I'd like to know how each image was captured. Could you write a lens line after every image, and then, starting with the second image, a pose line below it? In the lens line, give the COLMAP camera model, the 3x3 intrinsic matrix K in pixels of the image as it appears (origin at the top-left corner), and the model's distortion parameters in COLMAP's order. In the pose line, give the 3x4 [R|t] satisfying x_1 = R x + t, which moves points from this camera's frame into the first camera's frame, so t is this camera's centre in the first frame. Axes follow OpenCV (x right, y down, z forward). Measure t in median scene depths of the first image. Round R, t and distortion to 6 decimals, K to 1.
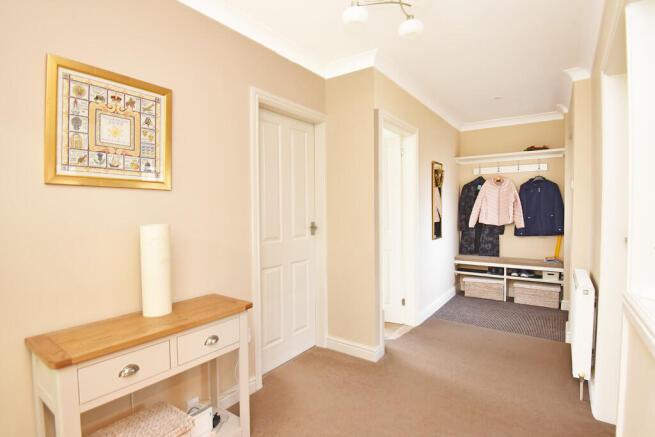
lens RADIAL K [[332.3, 0, 328.4], [0, 332.3, 216.7], [0, 0, 1]] dist [-0.000110, -0.003969]
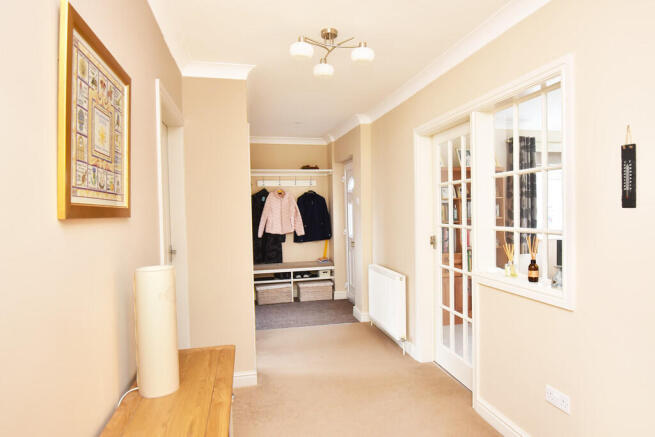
lens RADIAL K [[371.6, 0, 325.6], [0, 371.6, 215.5], [0, 0, 1]] dist [0.003869, 0.000099]
pose [[0.683658, -0.021403, 0.729489, -0.297629], [0.035940, 0.999344, -0.004361, -0.025871], [-0.728917, 0.029199, 0.683979, 0.058533]]
